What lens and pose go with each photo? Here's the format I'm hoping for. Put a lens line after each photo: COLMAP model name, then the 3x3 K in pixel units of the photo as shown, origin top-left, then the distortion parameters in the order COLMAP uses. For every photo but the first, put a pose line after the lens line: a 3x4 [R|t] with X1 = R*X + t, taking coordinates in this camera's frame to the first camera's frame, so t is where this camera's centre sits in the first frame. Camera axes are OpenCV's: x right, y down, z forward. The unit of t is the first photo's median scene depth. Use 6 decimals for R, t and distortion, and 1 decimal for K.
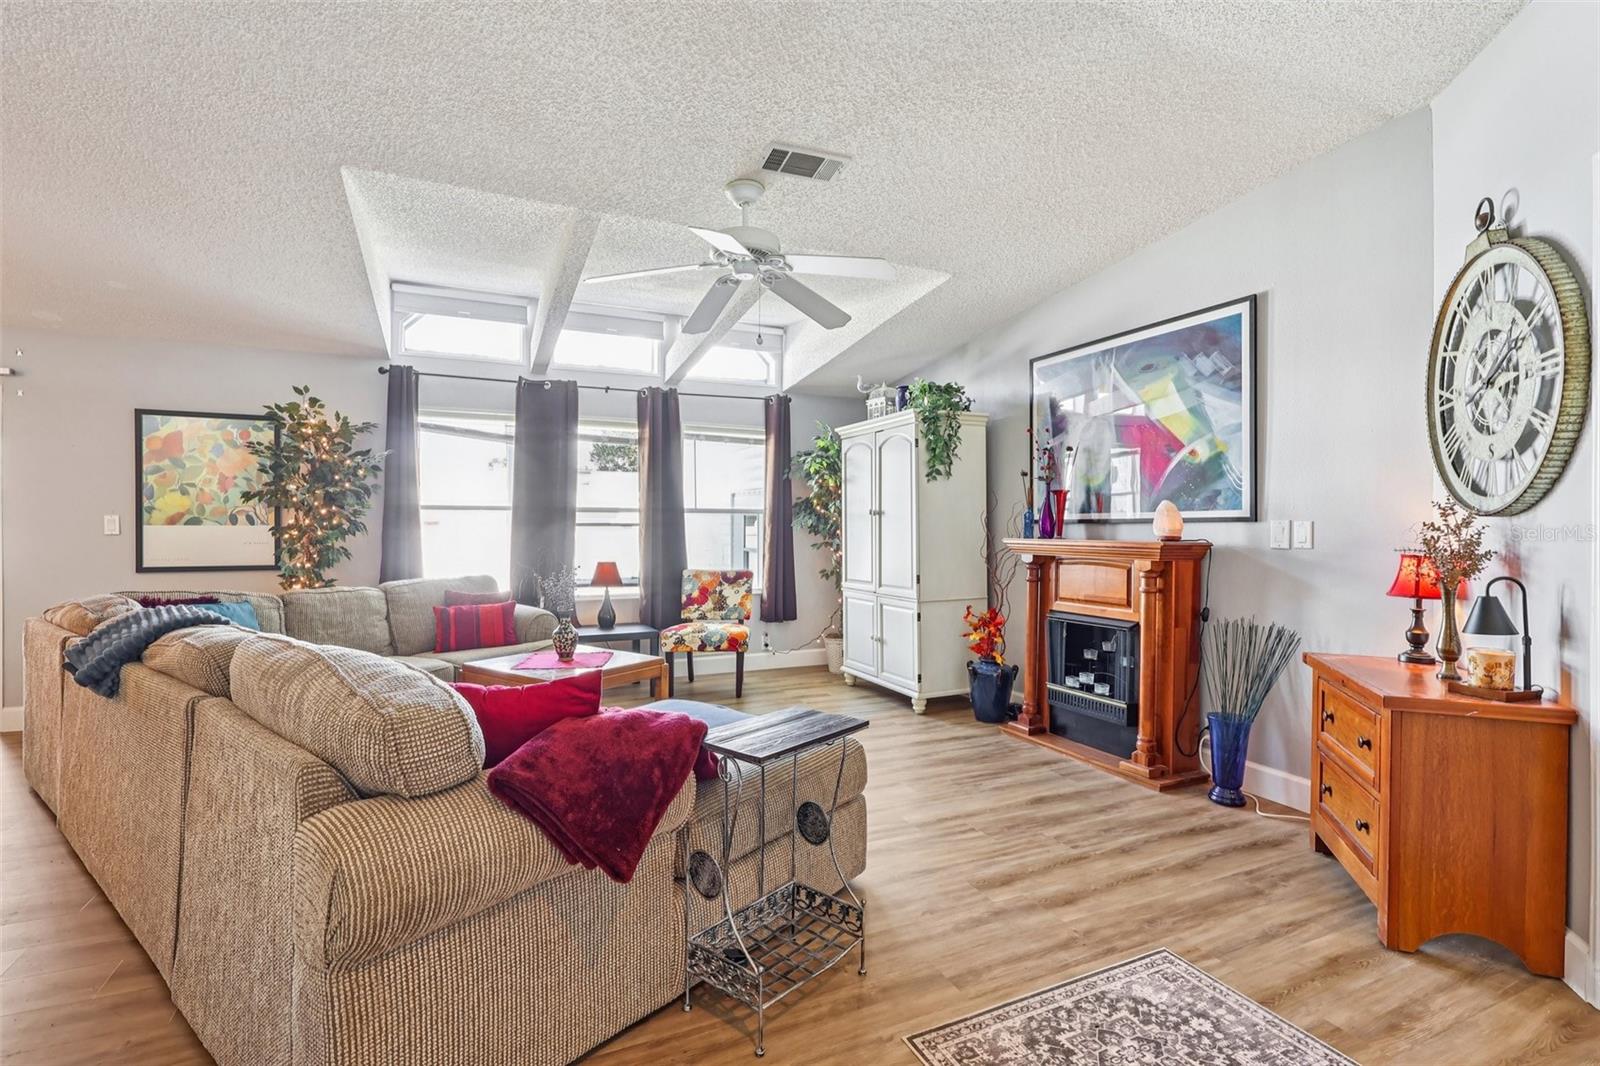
lens RADIAL K [[743.8, 0, 802.5], [0, 743.8, 532.3], [0, 0, 1]] dist [-0.000065, 0.000466]
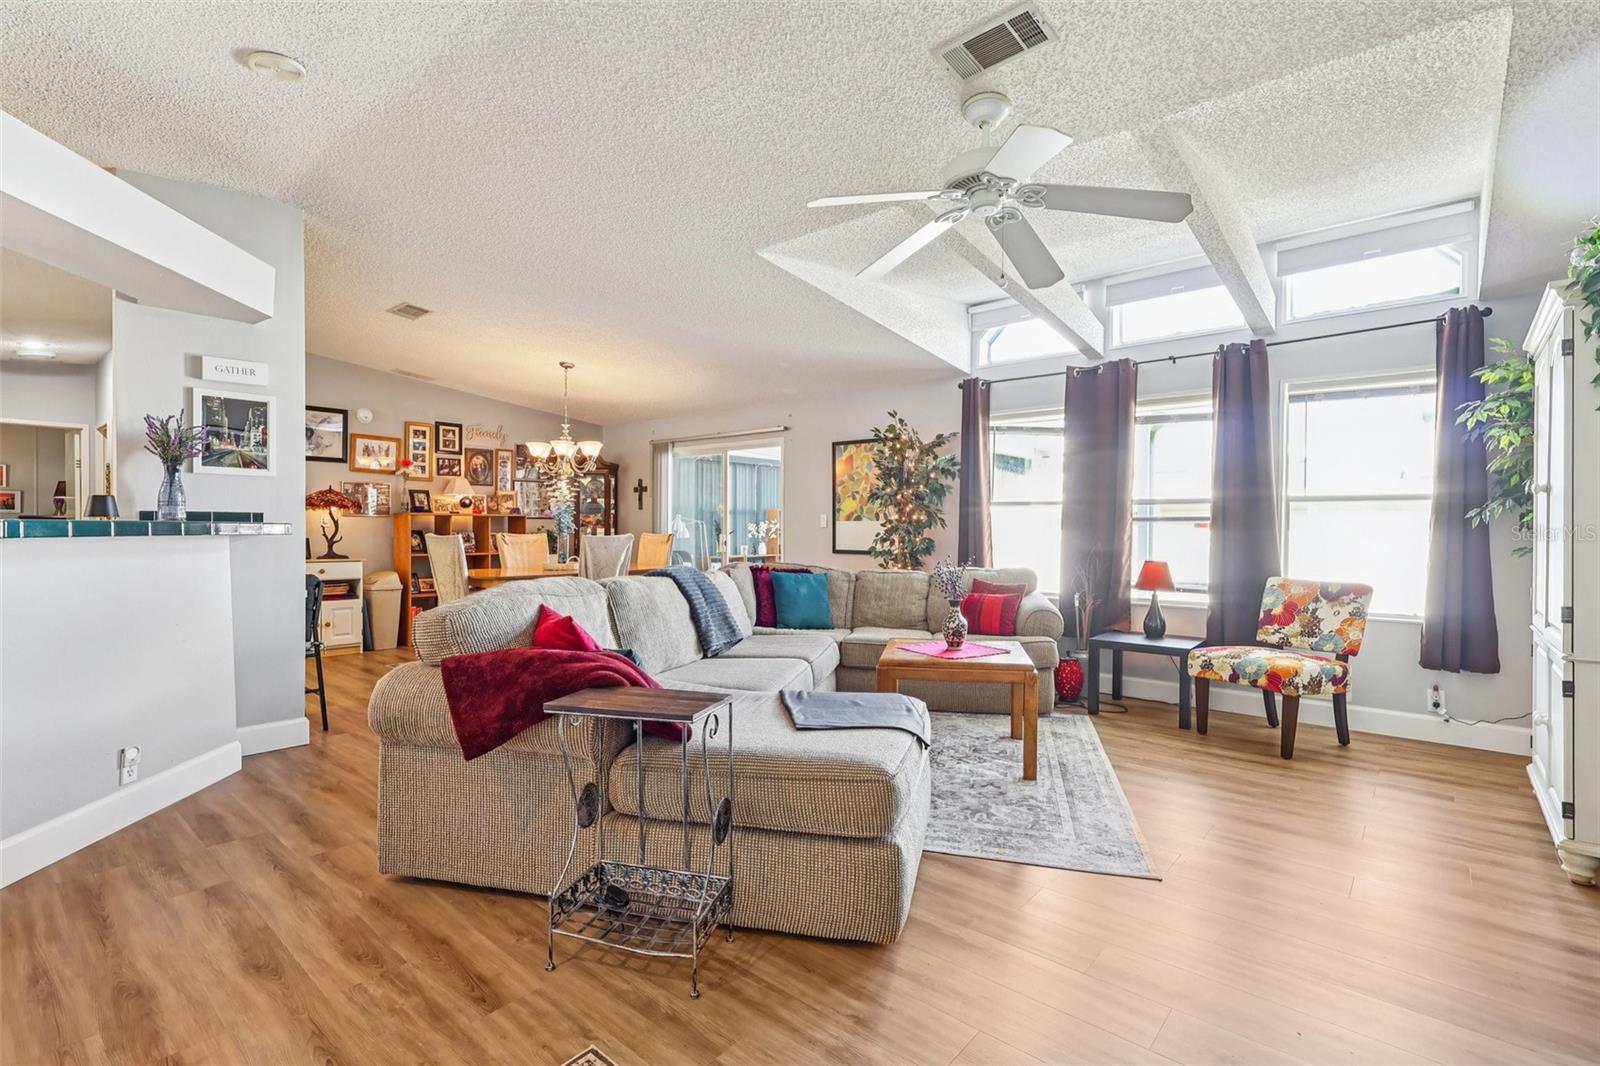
lens RADIAL K [[743.8, 0, 808.8], [0, 743.8, 539.8], [0, 0, 1]] dist [-0.000065, 0.000466]
pose [[0.415788, 0.013517, -0.909361, 0.355023], [-0.012278, 0.999882, 0.009248, 0.011944], [0.909379, 0.007320, 0.415905, 0.280317]]
